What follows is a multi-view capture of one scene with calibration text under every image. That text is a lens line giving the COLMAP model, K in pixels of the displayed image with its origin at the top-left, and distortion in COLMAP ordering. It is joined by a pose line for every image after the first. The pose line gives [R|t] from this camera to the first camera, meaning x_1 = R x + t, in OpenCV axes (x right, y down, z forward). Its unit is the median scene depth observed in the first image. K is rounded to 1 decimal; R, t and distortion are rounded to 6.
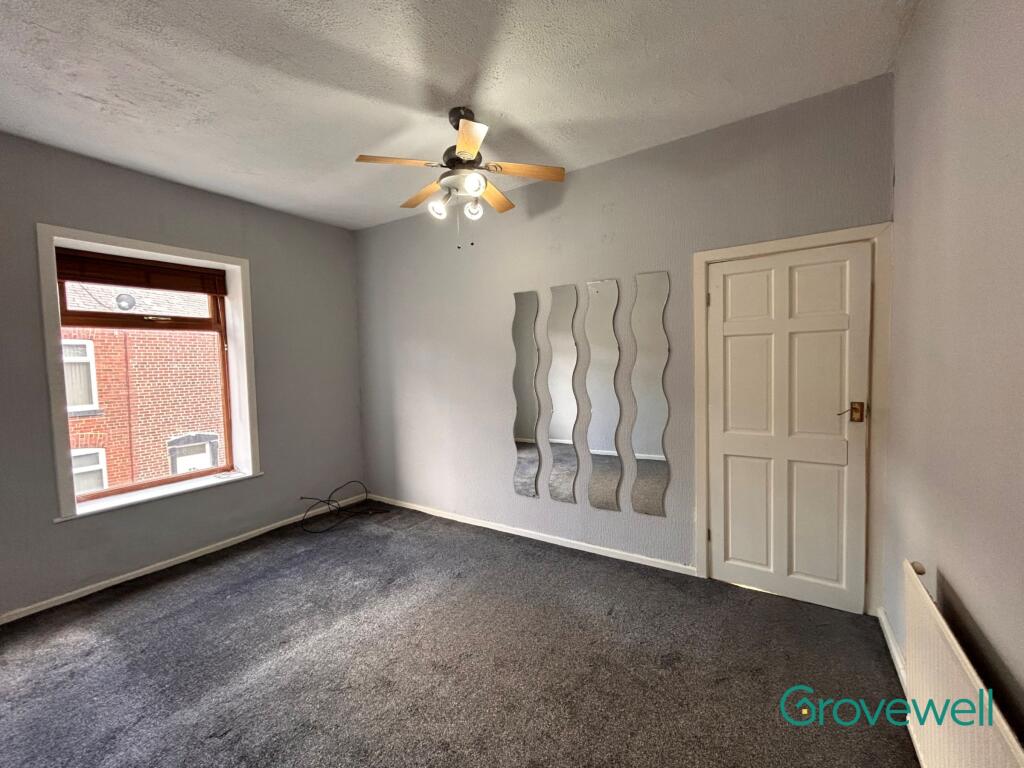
lens RADIAL K [[415.1, 0, 512.0], [0, 415.1, 384.0], [0, 0, 1]] dist [-0.002700, 0.000329]
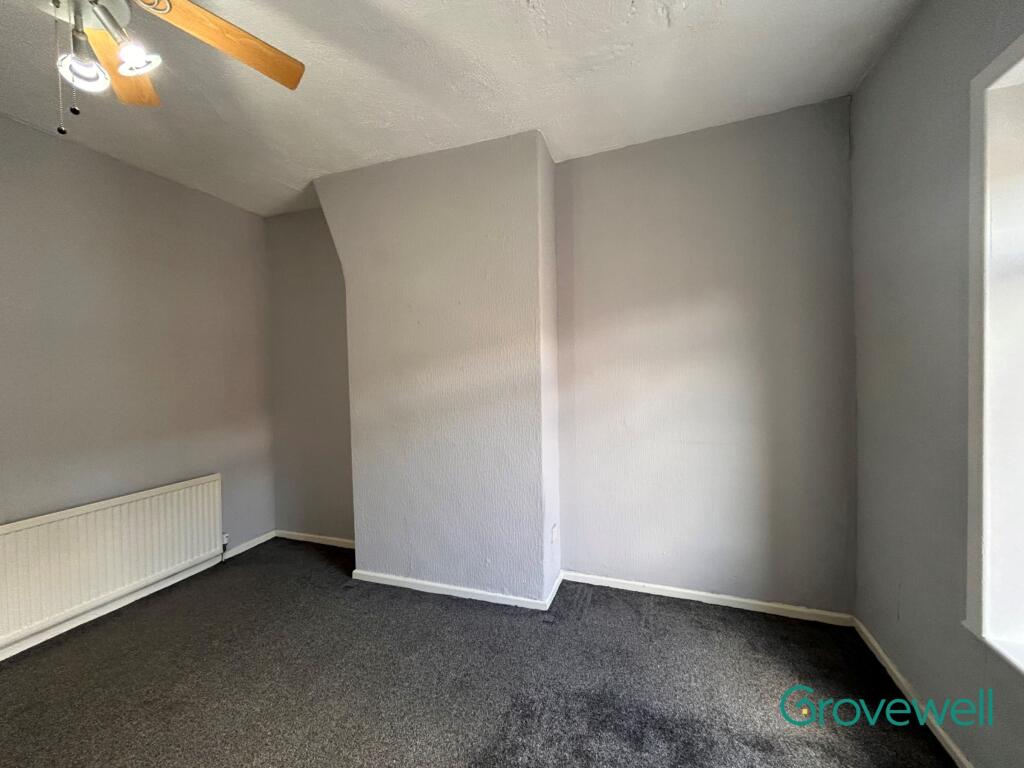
lens RADIAL K [[415.1, 0, 512.0], [0, 415.1, 384.0], [0, 0, 1]] dist [-0.002700, 0.000329]
pose [[-0.969273, 0.064189, -0.237464, -0.316807], [0.042701, 0.994603, 0.094554, -0.053184], [0.242252, 0.081509, -0.966784, 1.075861]]
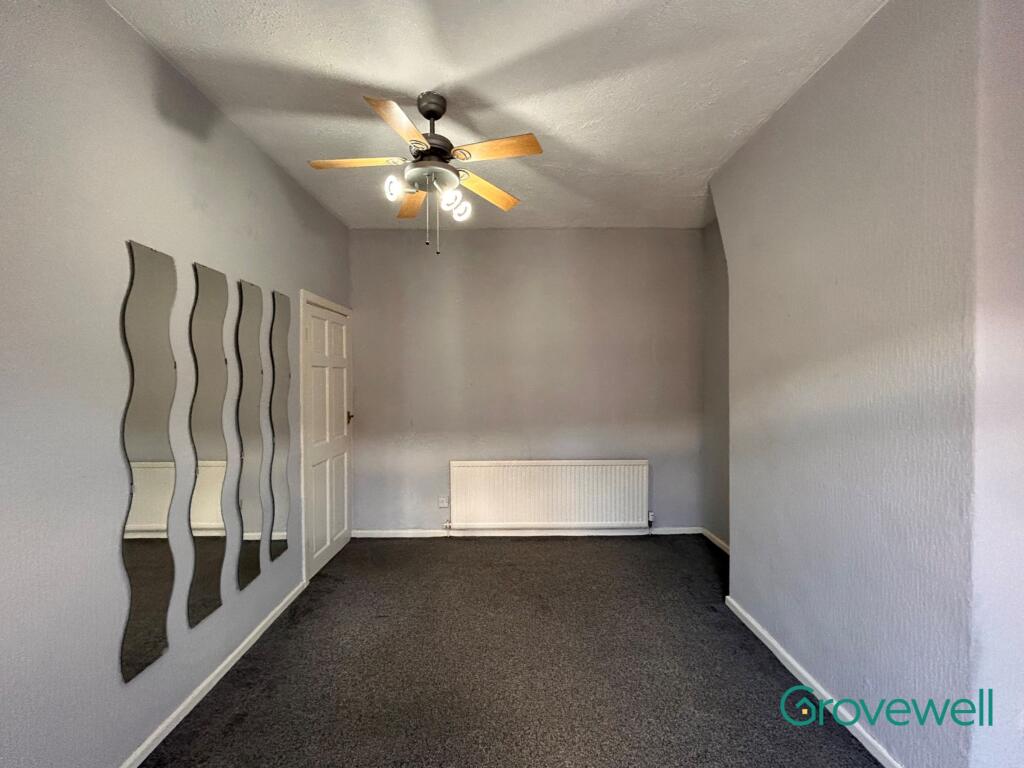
lens RADIAL K [[415.1, 0, 512.0], [0, 415.1, 384.0], [0, 0, 1]] dist [-0.002700, 0.000329]
pose [[-0.556416, 0.021689, 0.830621, -0.634320], [0.065044, 0.997729, 0.017519, -0.038374], [-0.828354, 0.063774, -0.556563, 0.928551]]
